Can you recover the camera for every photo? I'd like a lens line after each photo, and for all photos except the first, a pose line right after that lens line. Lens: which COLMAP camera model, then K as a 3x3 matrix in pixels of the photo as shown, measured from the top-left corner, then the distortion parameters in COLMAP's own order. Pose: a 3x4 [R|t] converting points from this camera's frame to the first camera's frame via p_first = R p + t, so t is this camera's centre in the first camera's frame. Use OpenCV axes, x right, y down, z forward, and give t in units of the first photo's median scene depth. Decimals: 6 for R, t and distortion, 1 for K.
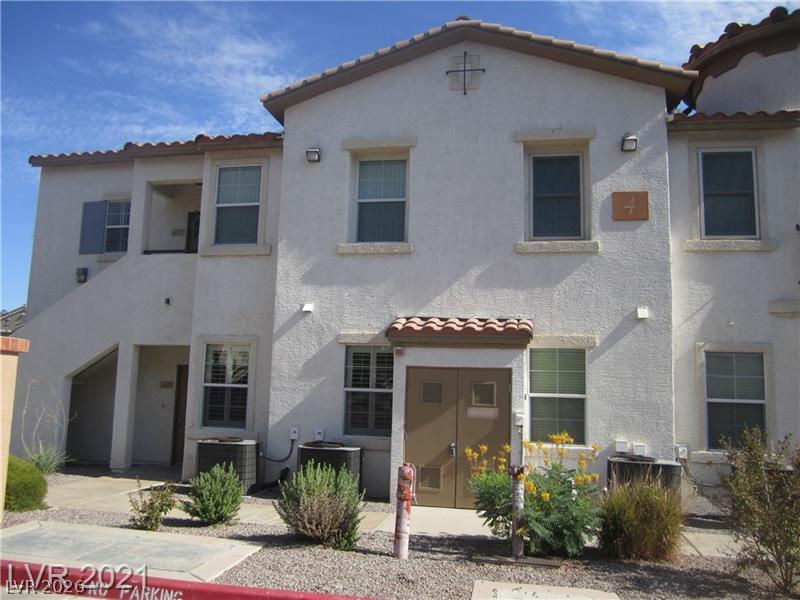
lens RADIAL K [[652.1, 0, 402.2], [0, 652.1, 299.1], [0, 0, 1]] dist [-0.056810, -0.008586]
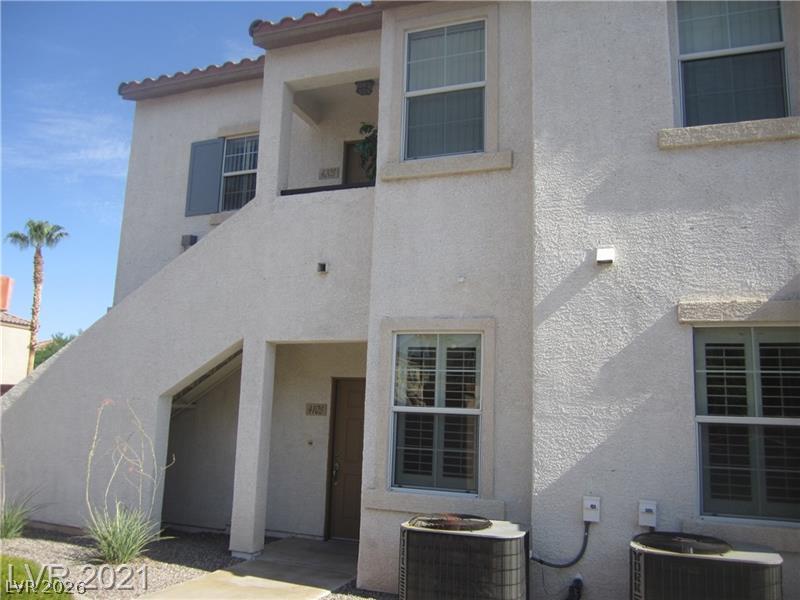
lens RADIAL K [[652.1, 0, 400.1], [0, 652.1, 306.4], [0, 0, 1]] dist [-0.056810, -0.008586]
pose [[0.985420, -0.019072, -0.169066, -0.201677], [0.013699, 0.999365, -0.032896, 0.062045], [0.169586, 0.030100, 0.985056, 0.447217]]
